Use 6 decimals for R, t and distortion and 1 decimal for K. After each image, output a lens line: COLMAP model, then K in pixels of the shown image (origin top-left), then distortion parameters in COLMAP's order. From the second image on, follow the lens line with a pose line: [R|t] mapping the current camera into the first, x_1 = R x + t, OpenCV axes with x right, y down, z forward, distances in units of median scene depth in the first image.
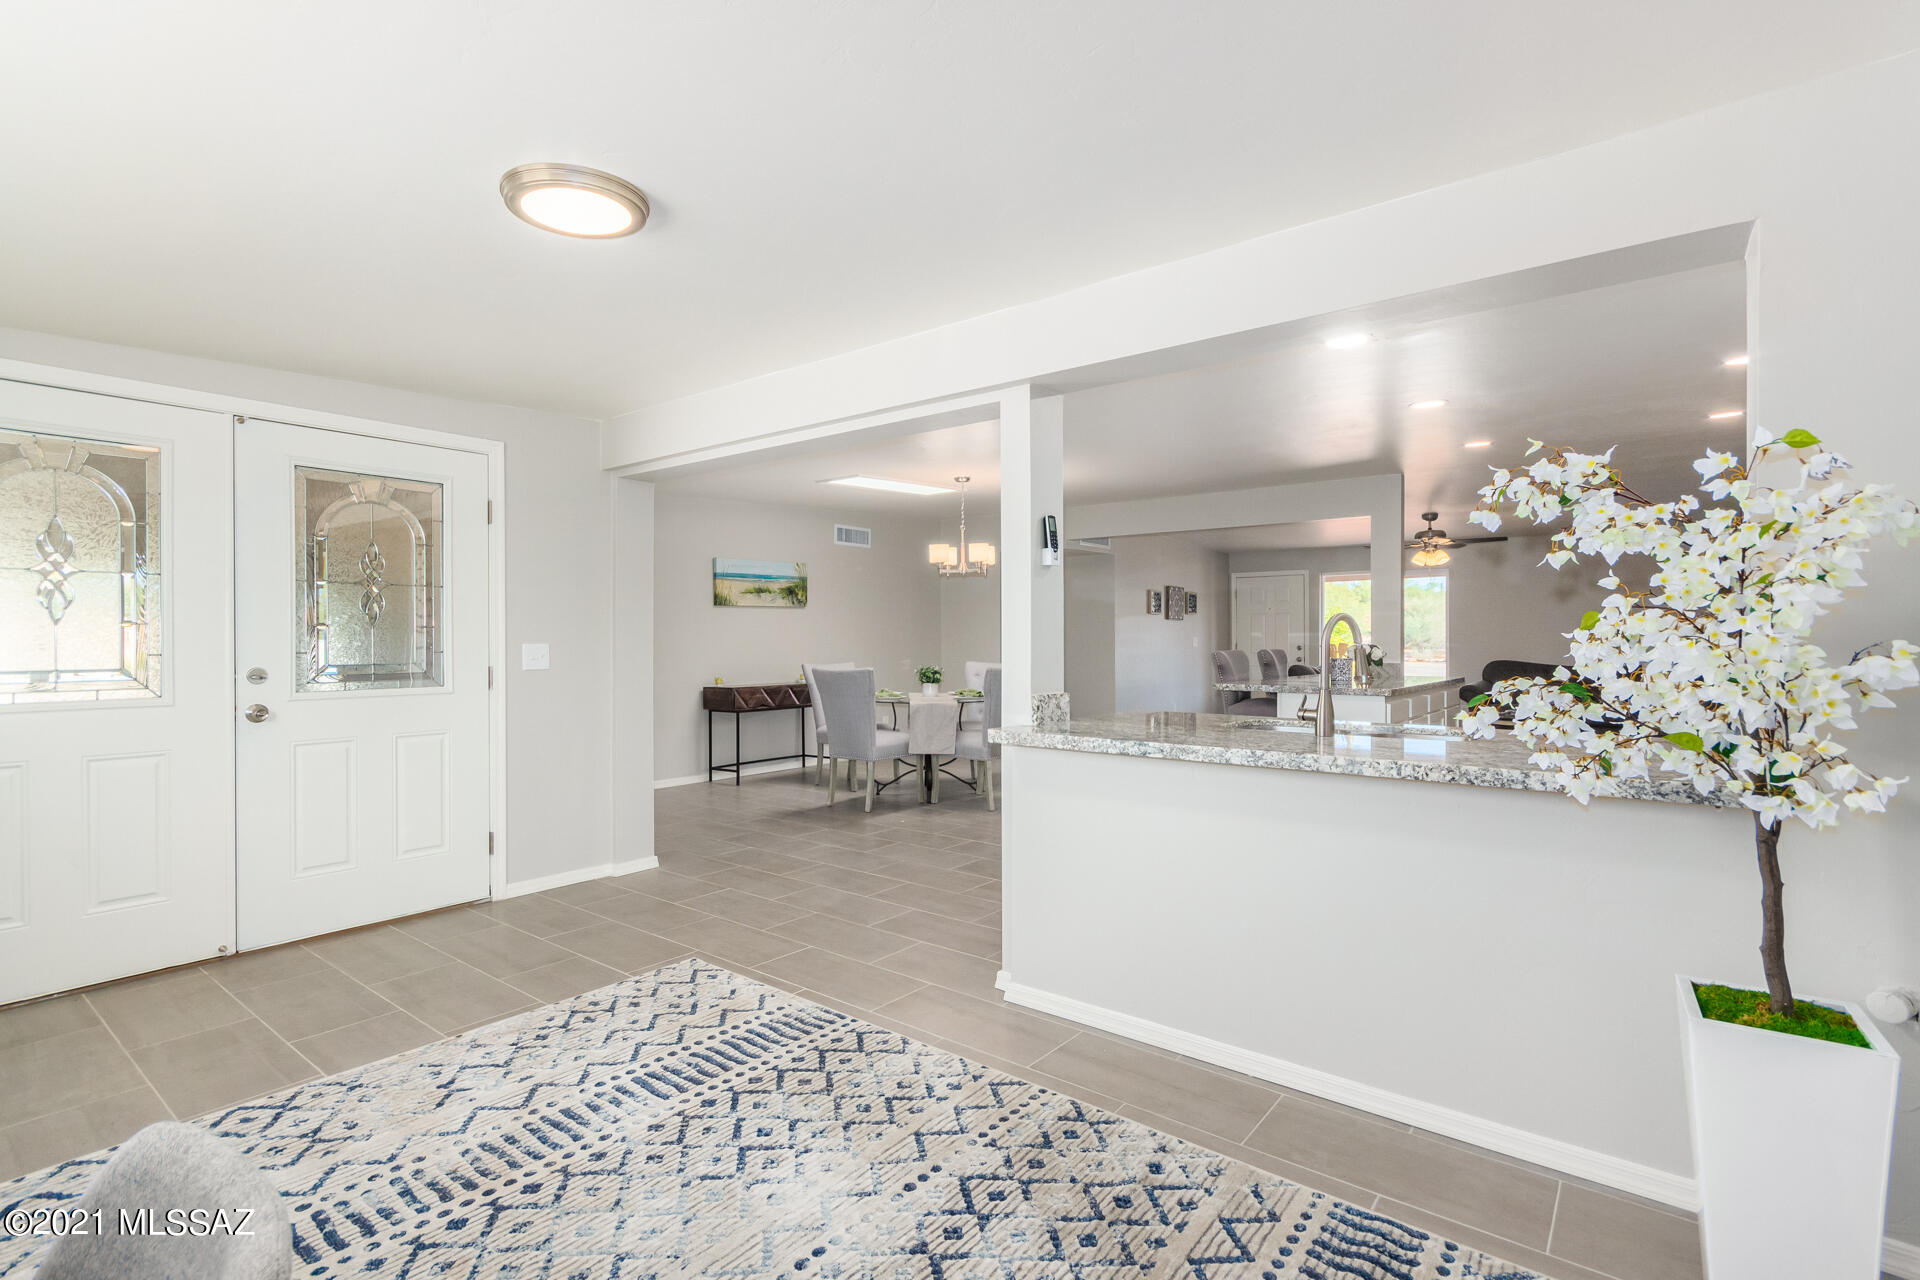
lens RADIAL K [[903.0, 0, 994.7], [0, 903.0, 640.4], [0, 0, 1]] dist [0.001523, 0.002479]
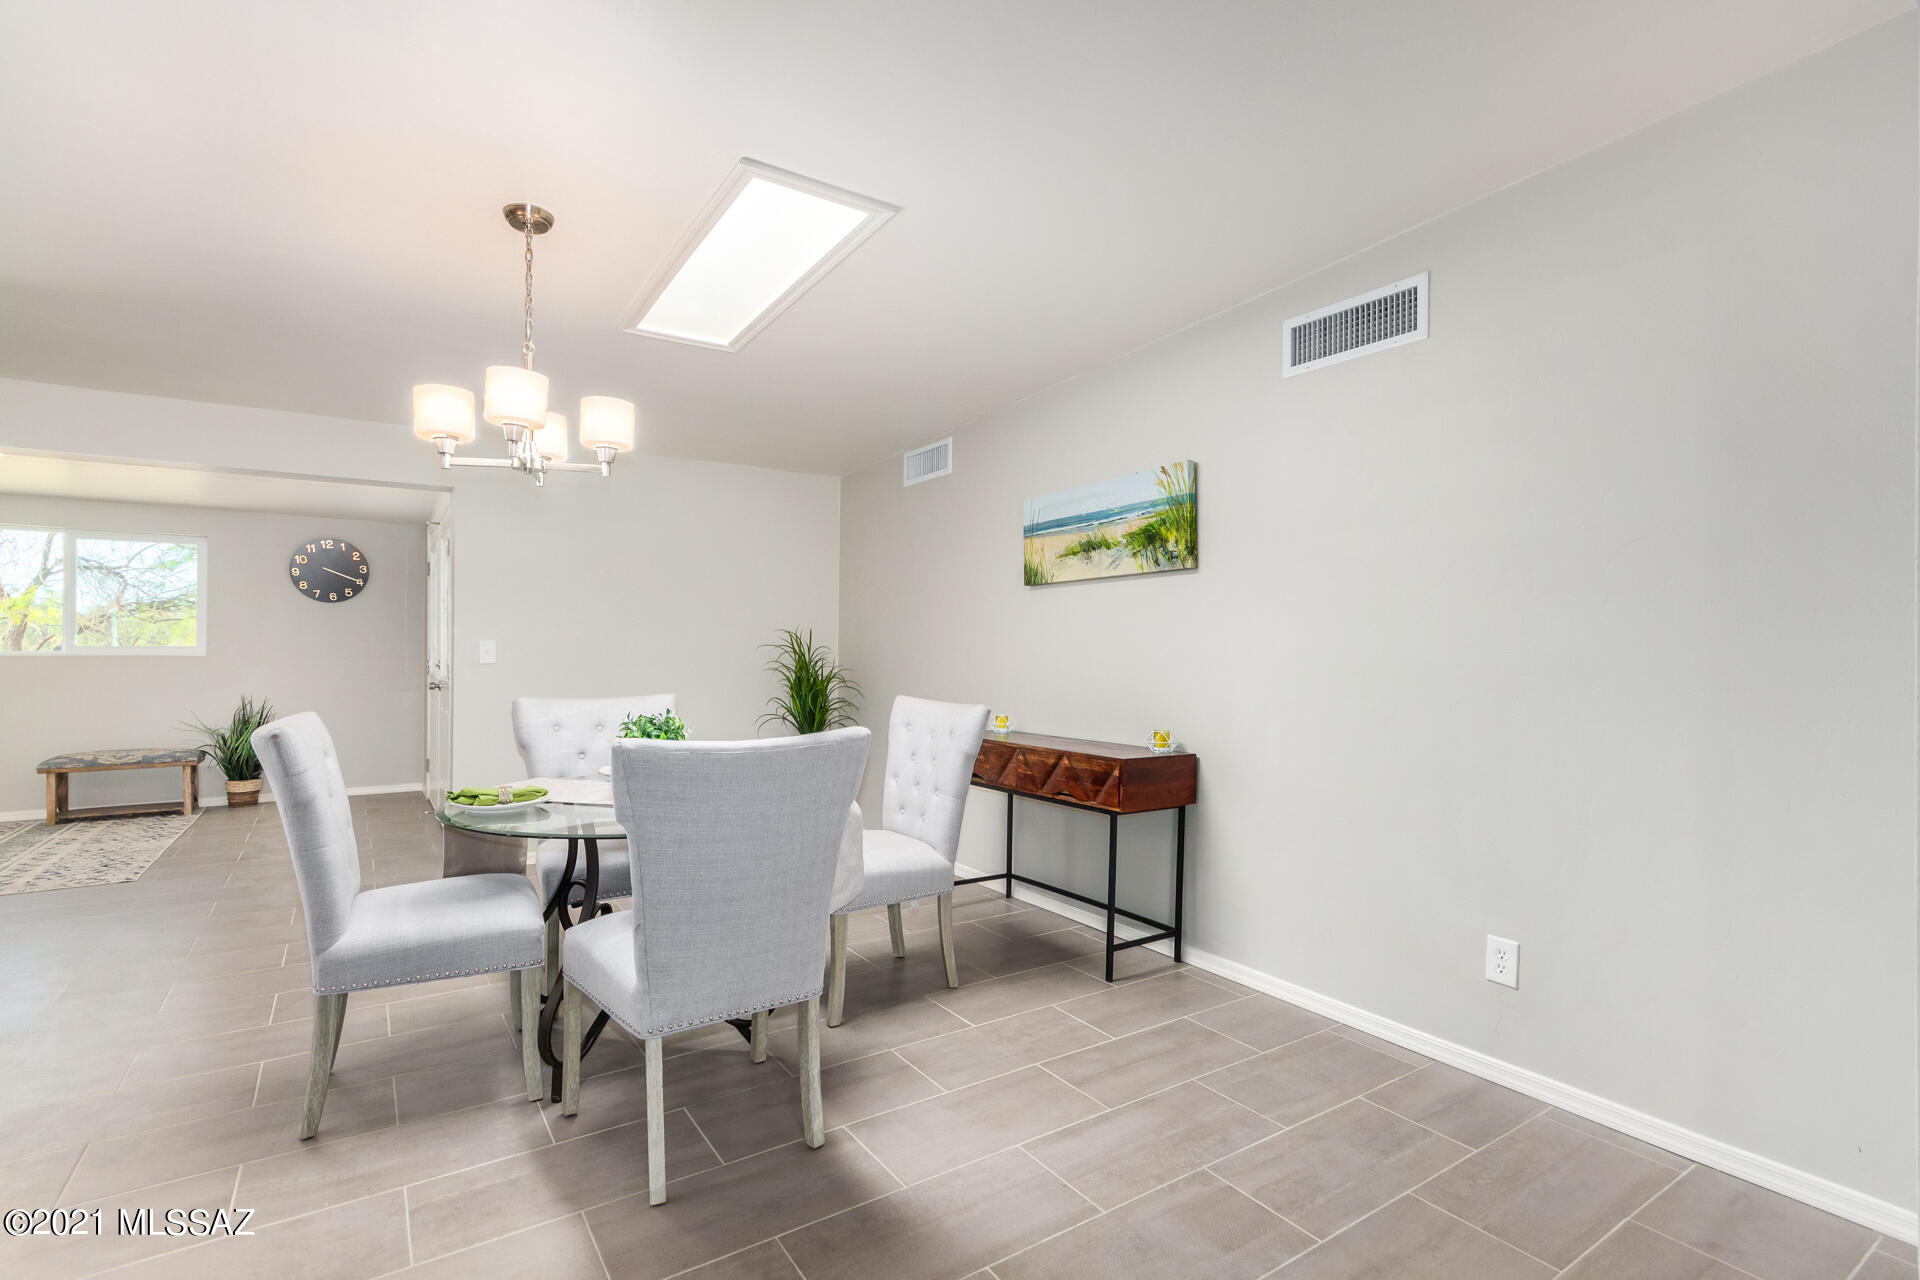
lens RADIAL K [[903.0, 0, 964.4], [0, 903.0, 645.9], [0, 0, 1]] dist [0.001523, 0.002479]
pose [[-0.331857, -0.004540, -0.943319, 0.228051], [-0.006446, 0.999976, -0.002545, -0.000378], [0.943308, 0.005236, -0.331879, 1.148646]]
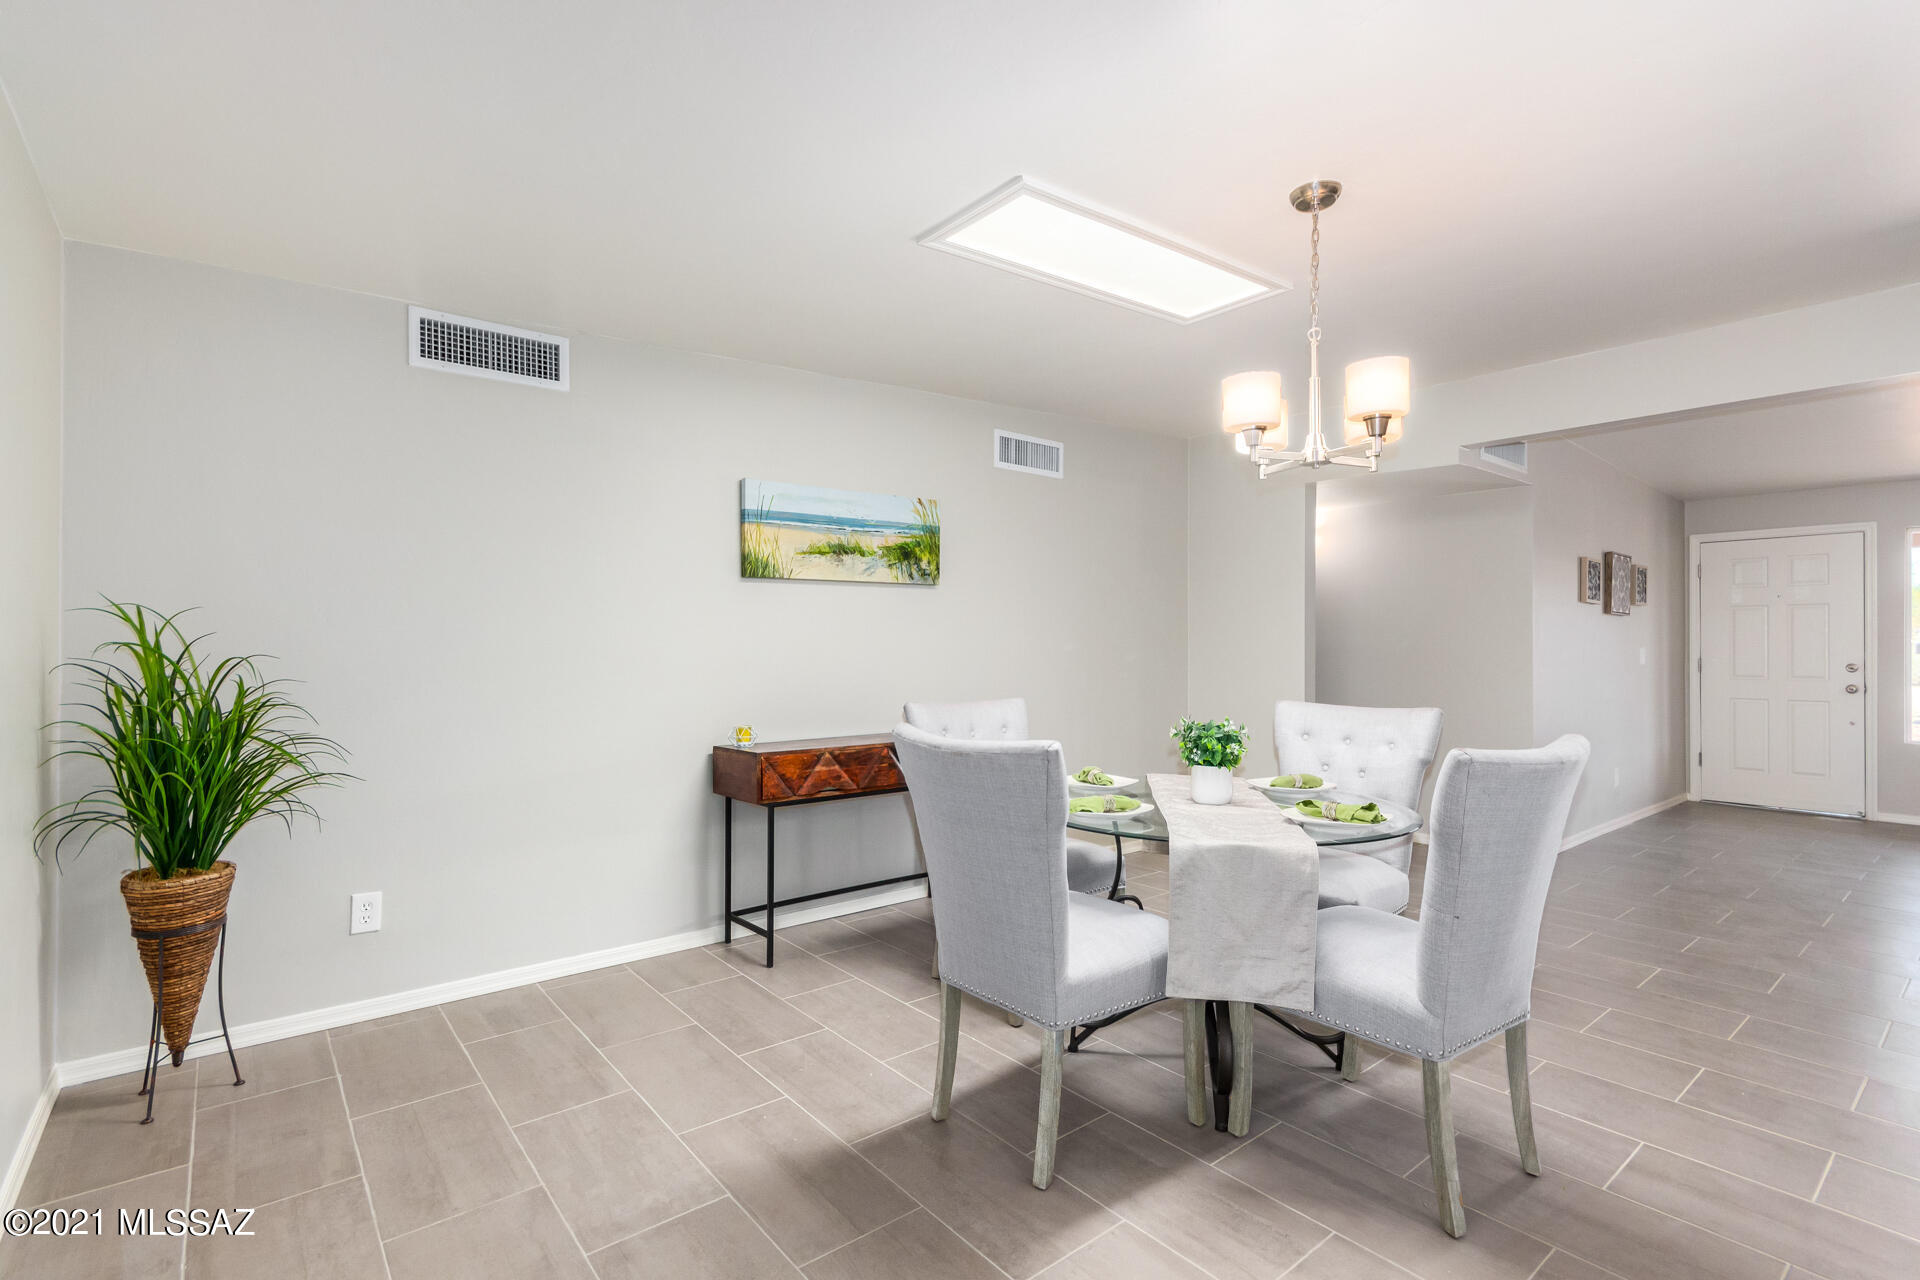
lens RADIAL K [[903.0, 0, 979.4], [0, 903.0, 643.0], [0, 0, 1]] dist [0.001523, 0.002479]
pose [[0.973331, 0.005876, -0.229329, -0.073531], [-0.006229, 0.999980, -0.000813, -0.003741], [0.229319, 0.002220, 0.973349, 0.555441]]
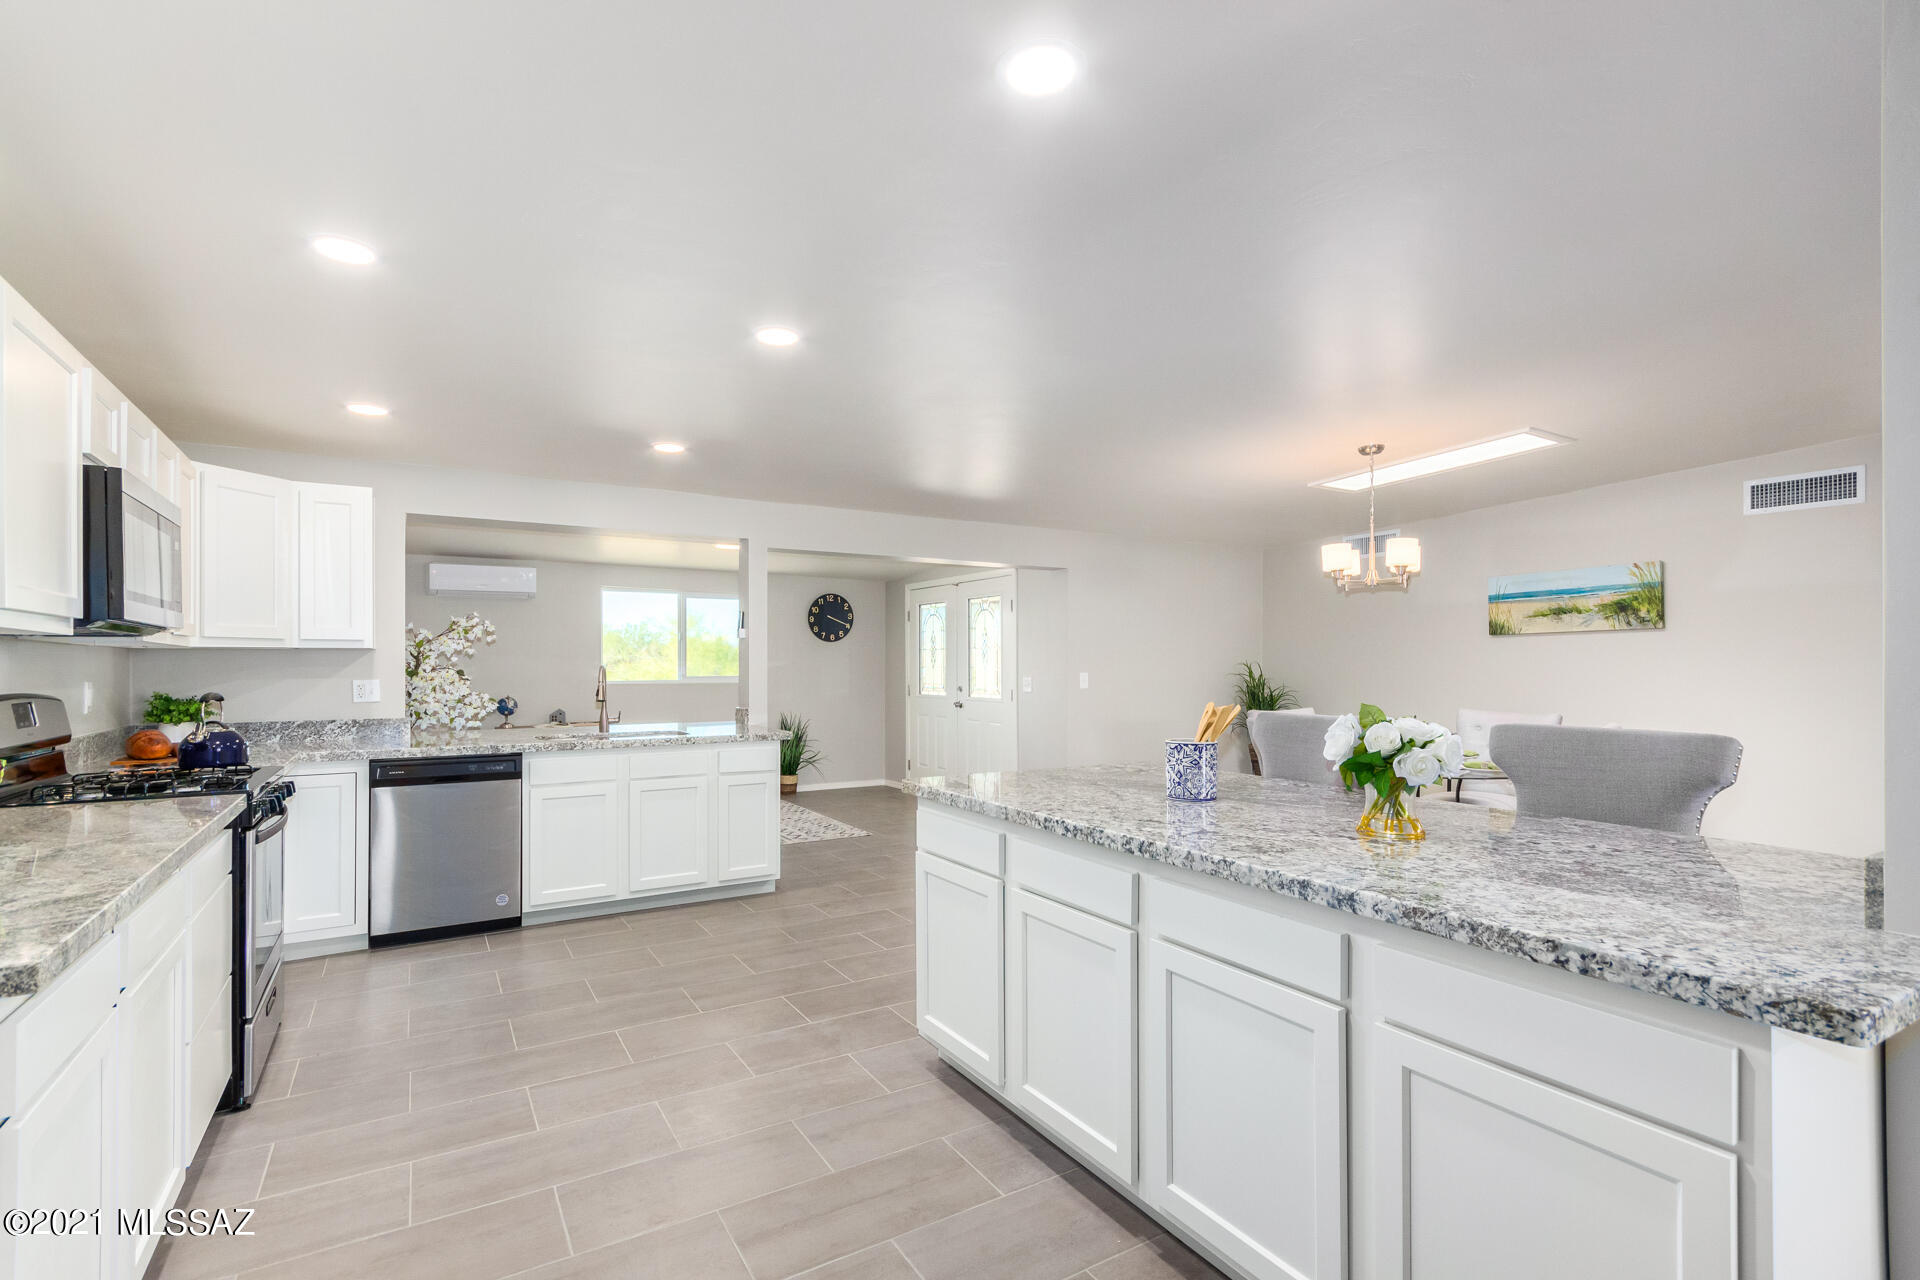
lens RADIAL K [[903.0, 0, 969.9], [0, 903.0, 660.0], [0, 0, 1]] dist [0.001523, 0.002479]
pose [[-0.365857, -0.005477, -0.930655, 0.633987], [-0.000559, 0.999984, -0.005665, -0.011288], [0.930671, -0.001552, -0.365855, 0.858995]]
